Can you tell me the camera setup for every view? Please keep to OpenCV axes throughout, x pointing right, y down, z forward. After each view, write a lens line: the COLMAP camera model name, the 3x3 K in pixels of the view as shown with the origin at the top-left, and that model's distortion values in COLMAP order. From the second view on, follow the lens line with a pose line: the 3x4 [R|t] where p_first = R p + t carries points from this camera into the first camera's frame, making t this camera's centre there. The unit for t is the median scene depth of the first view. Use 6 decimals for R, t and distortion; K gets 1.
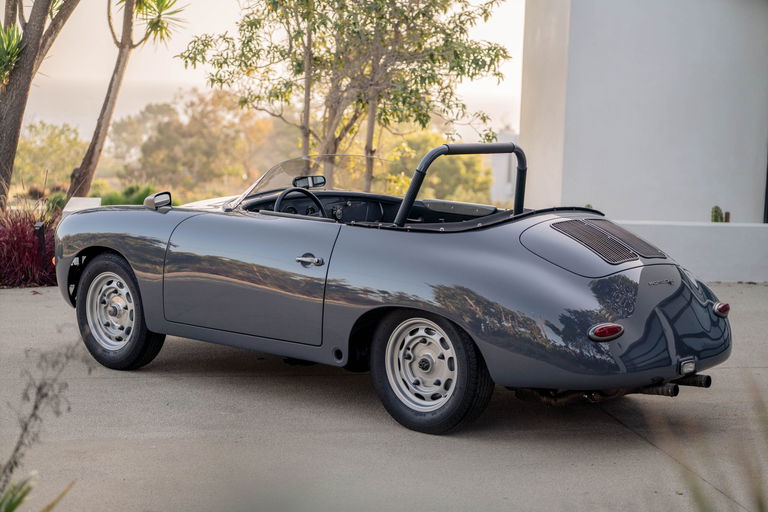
lens RADIAL K [[1466.9, 0, 387.6], [0, 1466.9, 257.0], [0, 0, 1]] dist [-0.219172, 0.000000]
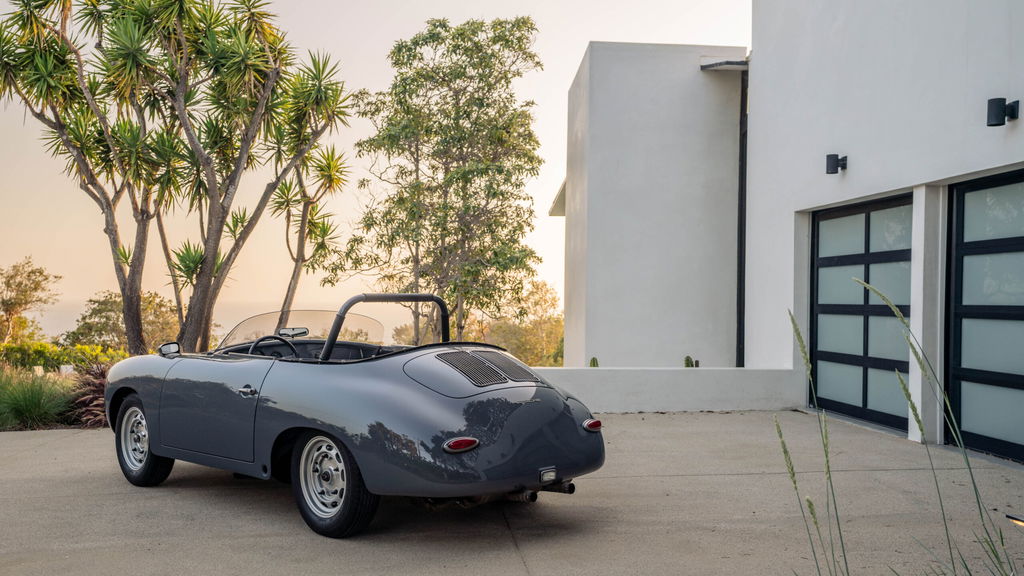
lens RADIAL K [[906.3, 0, 505.9], [0, 906.3, 294.2], [0, 0, 1]] dist [0.052773, 0.012663]
pose [[0.998007, -0.027503, -0.056800, 0.205469], [0.020213, 0.991932, -0.125146, 0.021597], [0.059784, 0.123748, 0.990511, 0.254667]]
